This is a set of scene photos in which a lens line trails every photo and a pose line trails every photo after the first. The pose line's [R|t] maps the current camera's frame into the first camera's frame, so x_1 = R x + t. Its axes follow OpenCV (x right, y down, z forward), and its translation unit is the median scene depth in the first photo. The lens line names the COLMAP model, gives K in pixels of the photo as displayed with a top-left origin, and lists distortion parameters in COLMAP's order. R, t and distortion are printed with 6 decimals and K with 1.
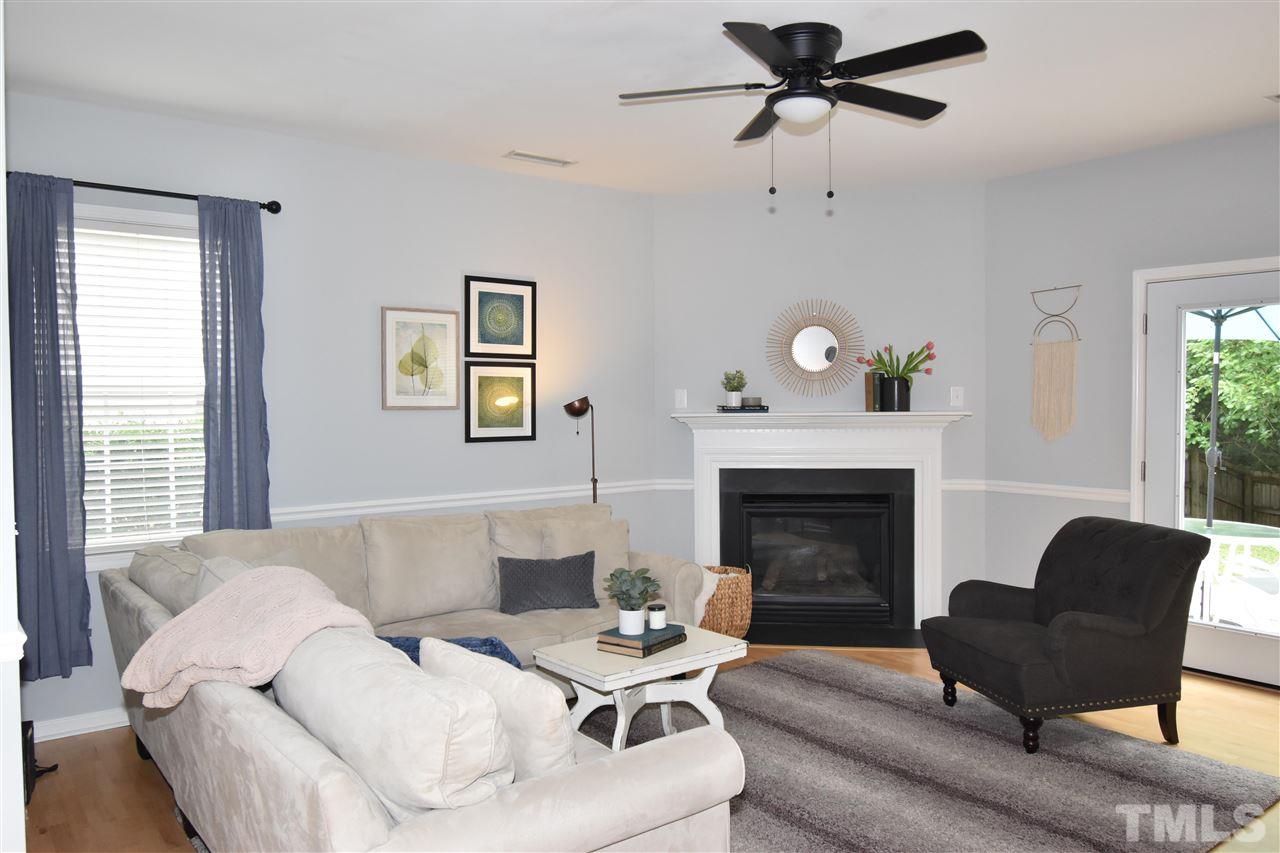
lens RADIAL K [[933.1, 0, 640.0], [0, 933.1, 426.5], [0, 0, 1]] dist [0.004518, 0.001088]
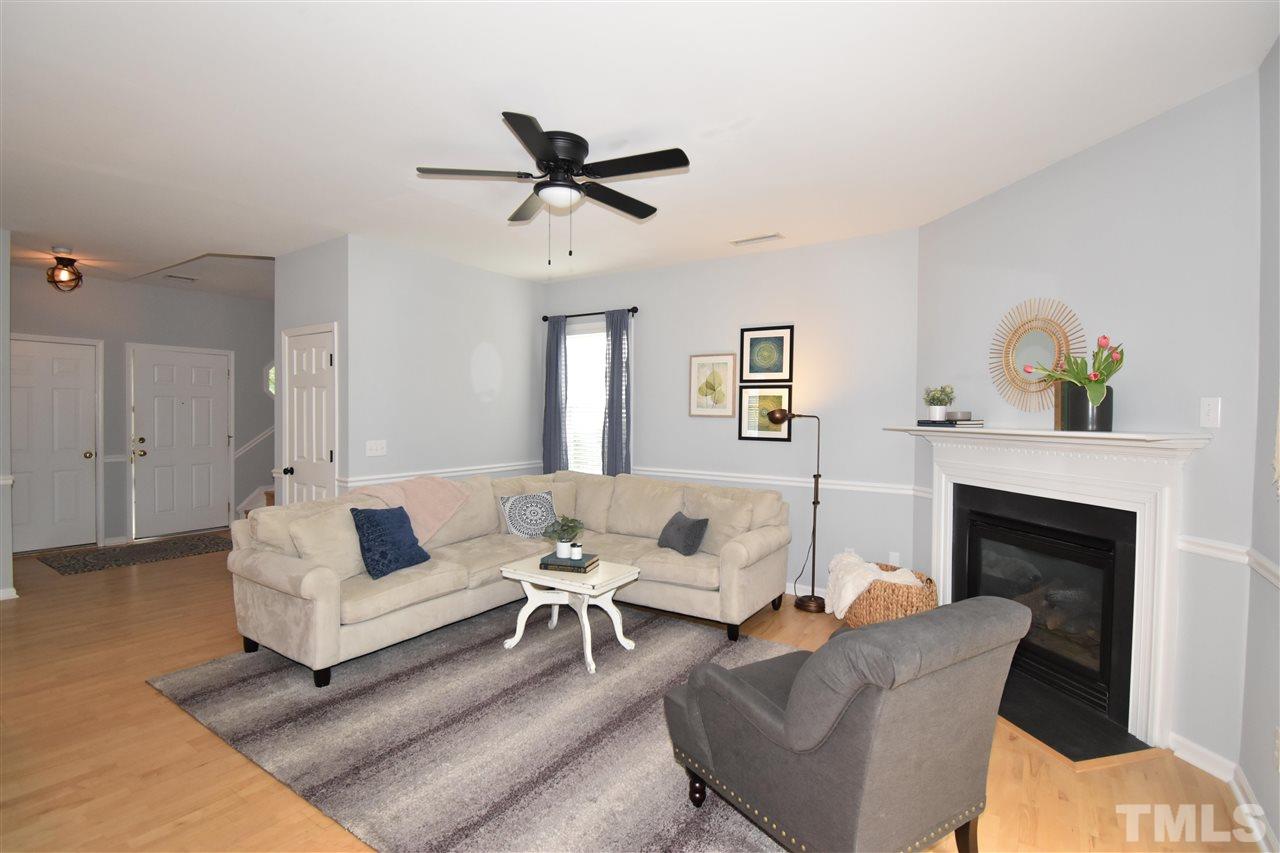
lens RADIAL K [[592.8, 0, 640.0], [0, 592.8, 426.5], [0, 0, 1]] dist [-0.000448, -0.000265]
pose [[0.309974, 0.030028, -0.950271, 0.663689], [-0.040122, 0.999024, 0.018481, -0.015178], [0.949898, 0.032398, 0.310876, 0.543339]]
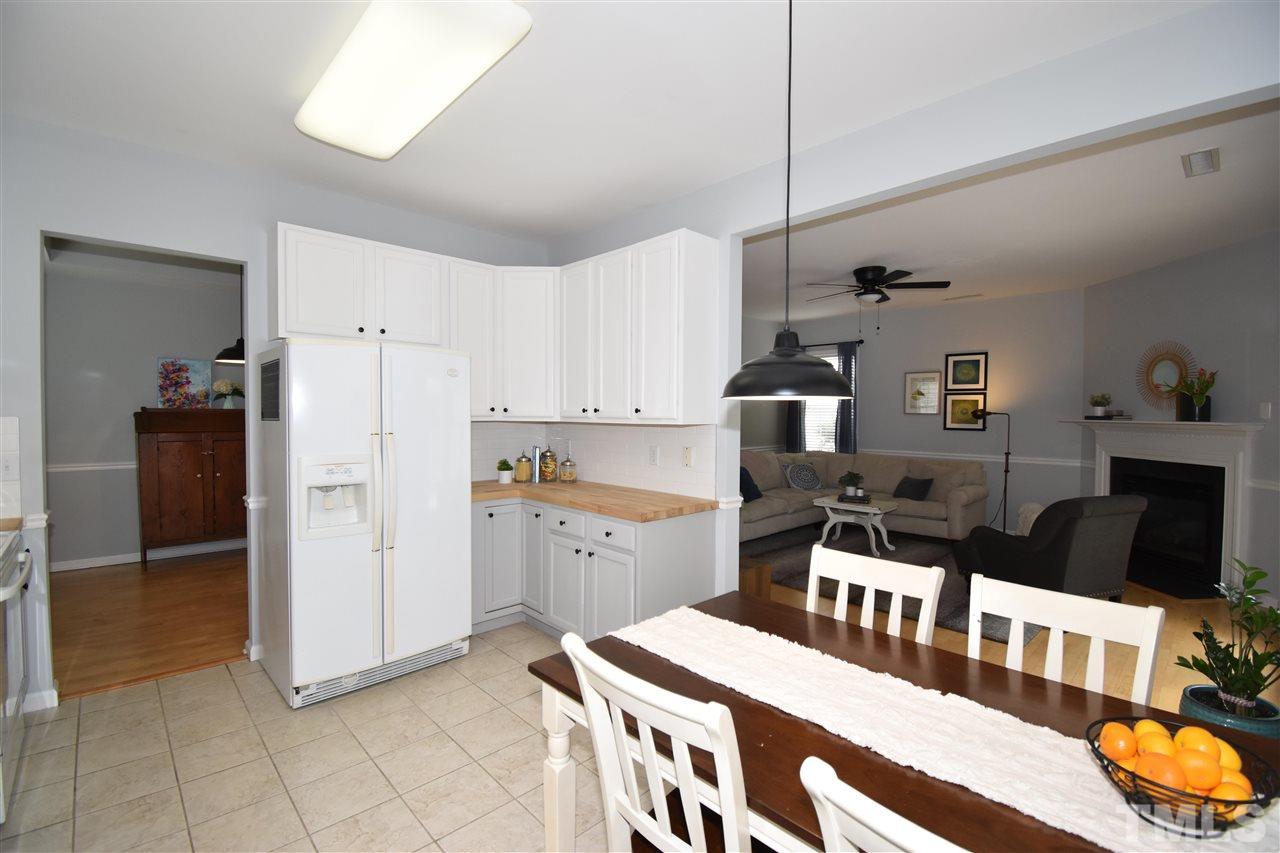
lens RADIAL K [[562.2, 0, 644.3], [0, 562.2, 424.2], [0, 0, 1]] dist [0.013194, -0.017242]
pose [[0.104499, 0.027971, -0.994132, 1.052470], [-0.038208, 0.998979, 0.024091, -0.001212], [0.993791, 0.035466, 0.105461, 0.151101]]
